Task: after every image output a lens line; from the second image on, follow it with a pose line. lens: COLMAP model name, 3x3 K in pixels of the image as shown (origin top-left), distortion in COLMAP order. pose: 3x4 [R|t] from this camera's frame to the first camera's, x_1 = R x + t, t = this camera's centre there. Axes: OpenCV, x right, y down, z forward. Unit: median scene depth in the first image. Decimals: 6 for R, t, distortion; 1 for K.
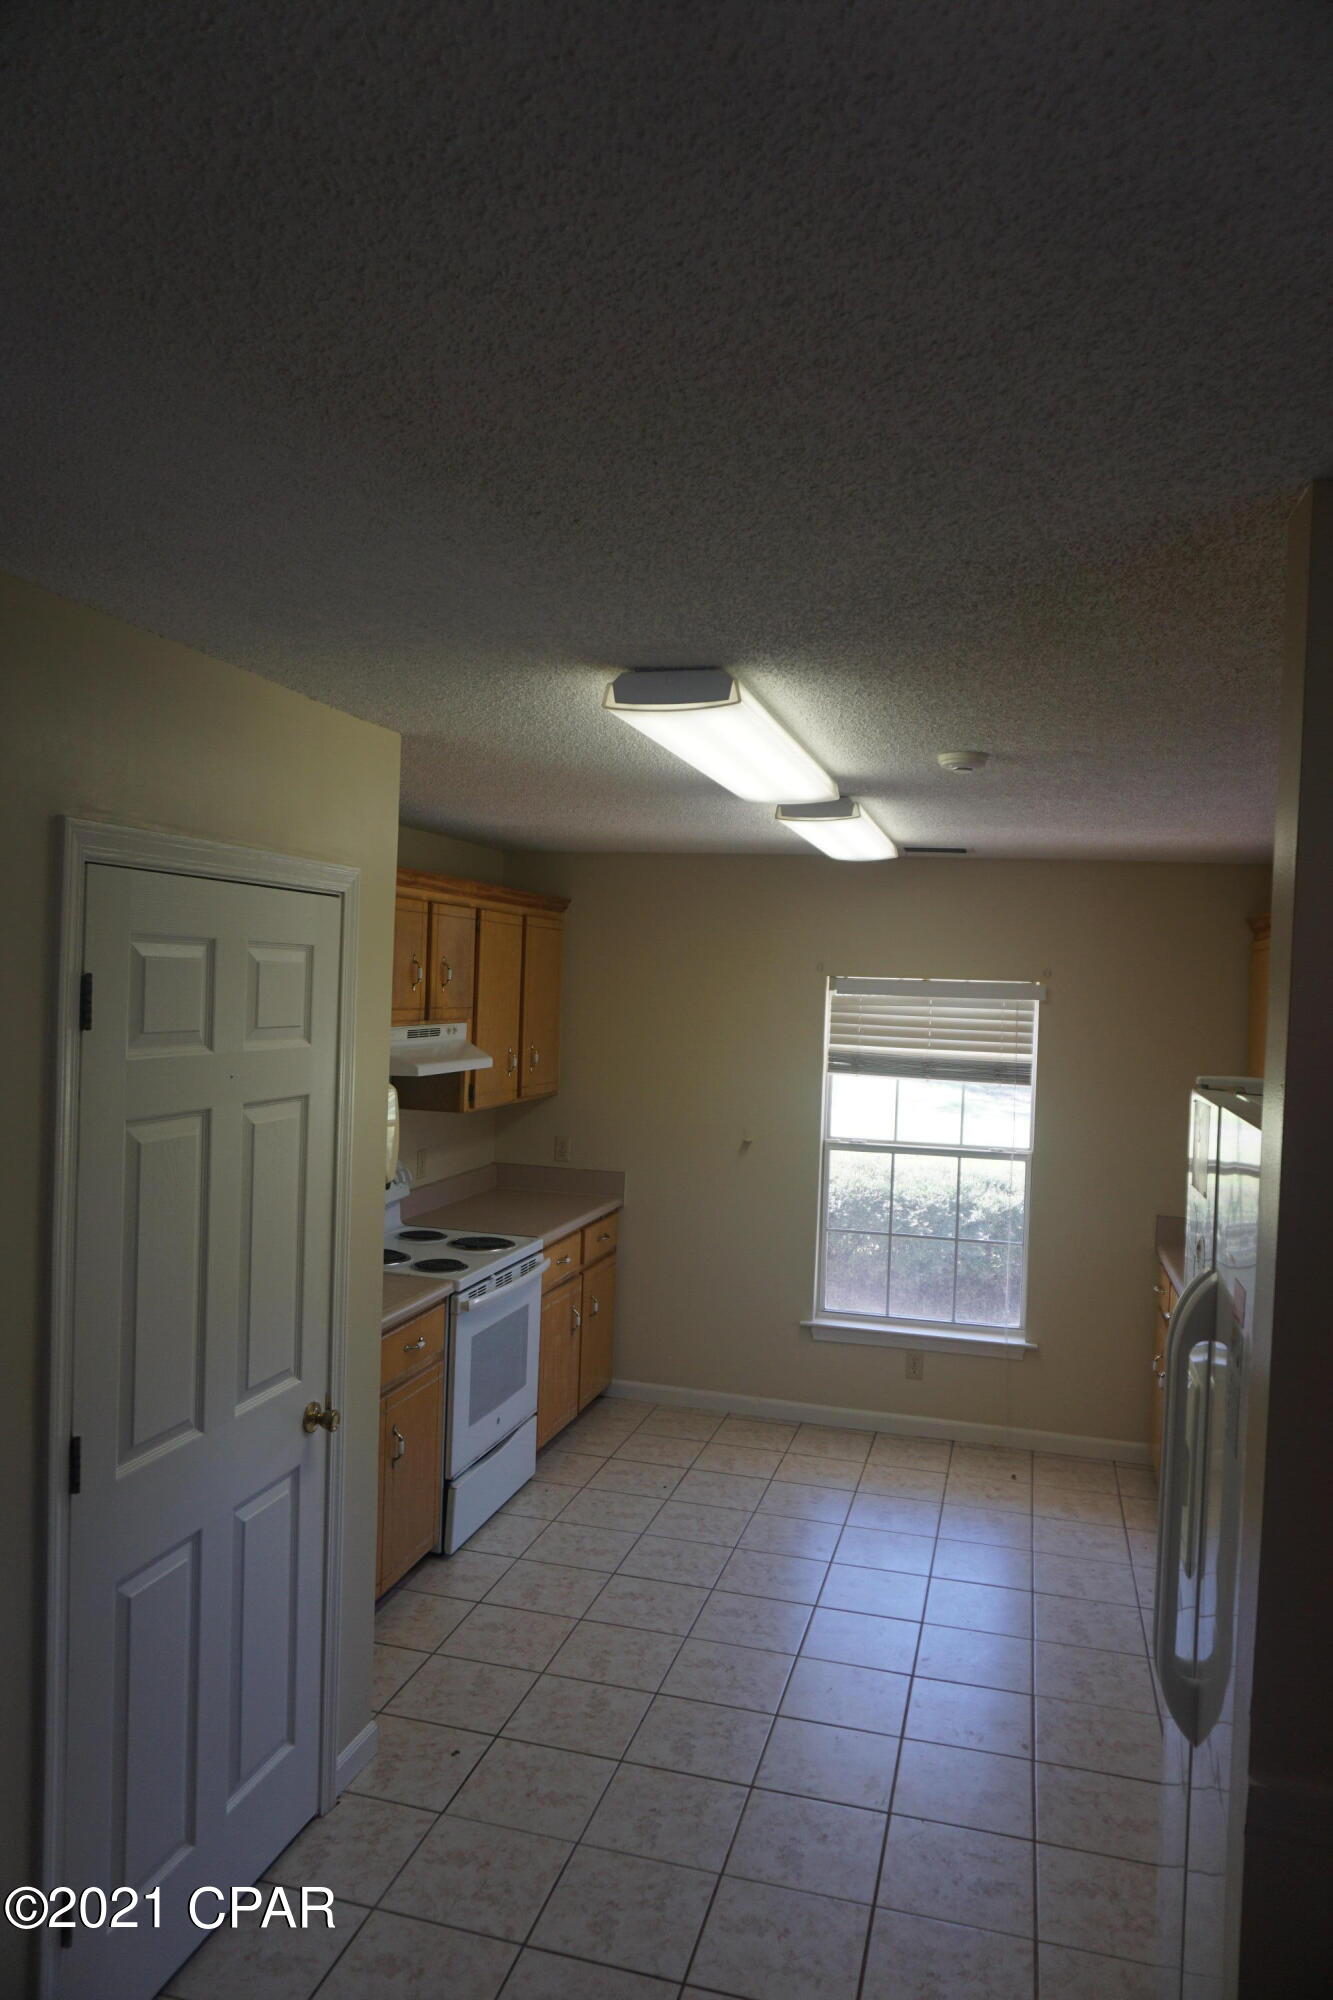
lens RADIAL K [[1332.5, 0, 684.0], [0, 1332.5, 989.8], [0, 0, 1]] dist [-0.058318, 0.042478]
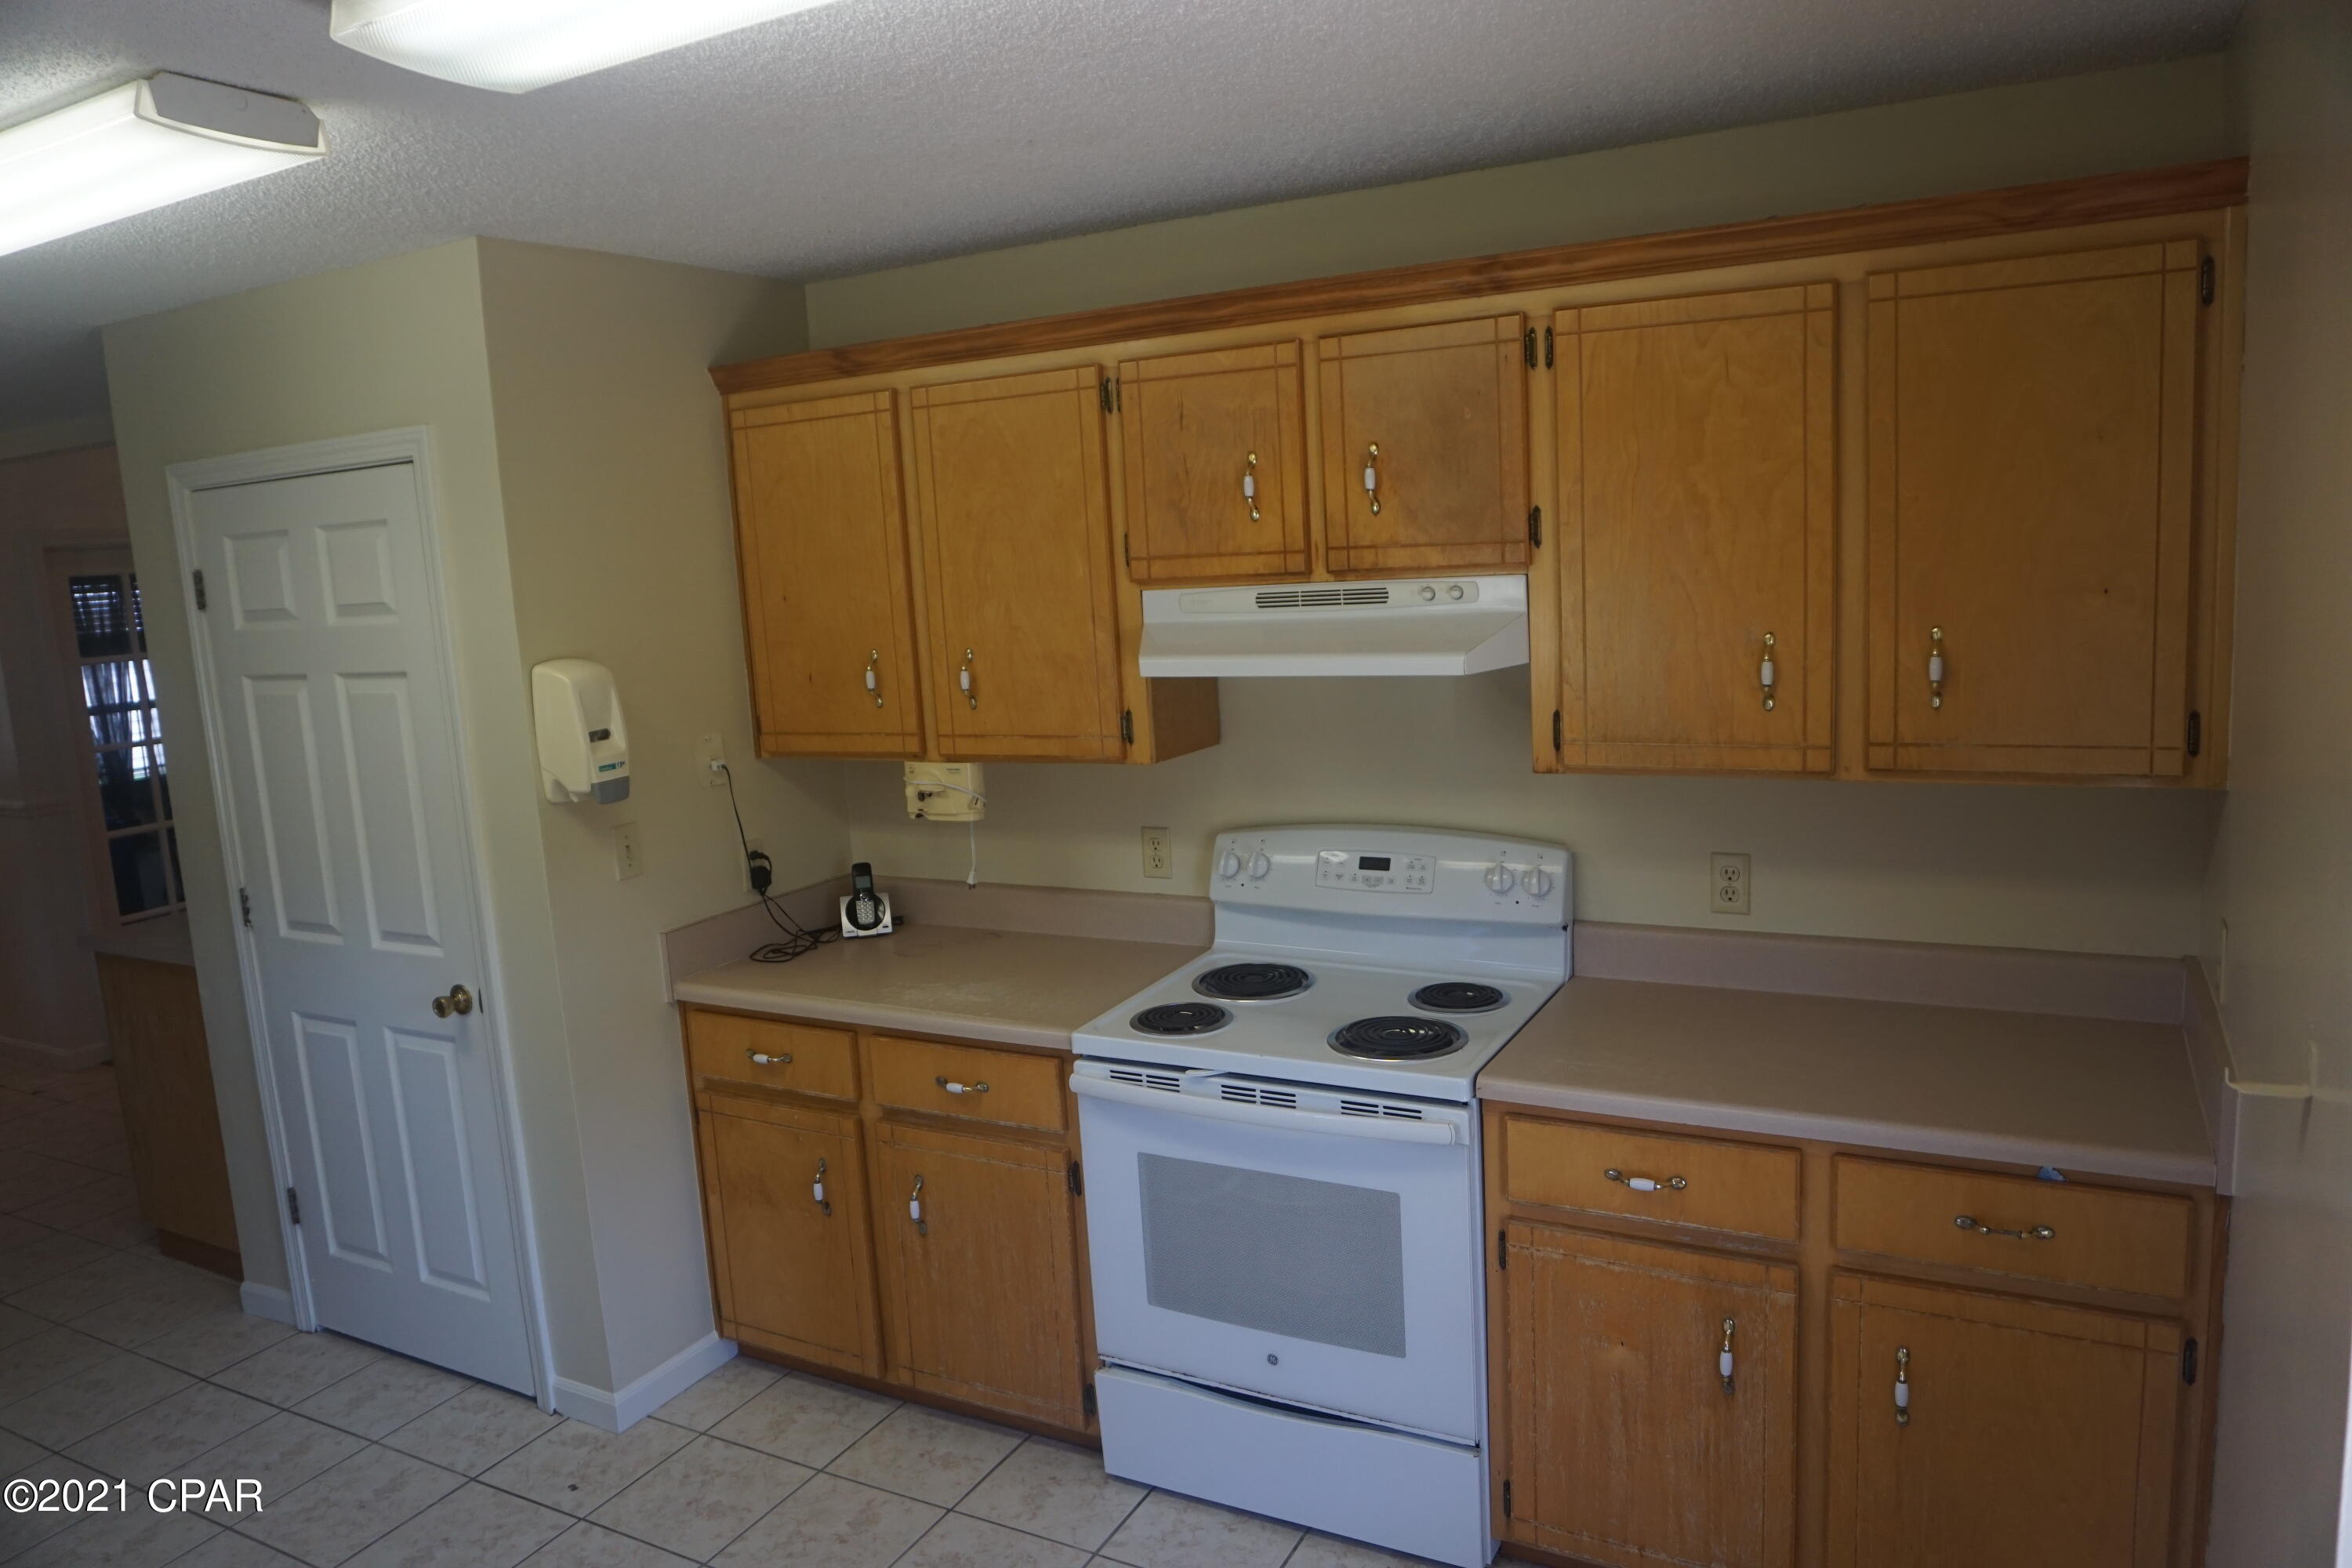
lens RADIAL K [[1567.0, 0, 1139.1], [0, 1567.0, 763.0], [0, 0, 1]] dist [-0.058318, 0.042478]
pose [[-0.254322, 0.117729, -0.959927, 0.362102], [0.050798, 0.992819, 0.108305, 0.022902], [0.965785, -0.021218, -0.258476, 0.942085]]
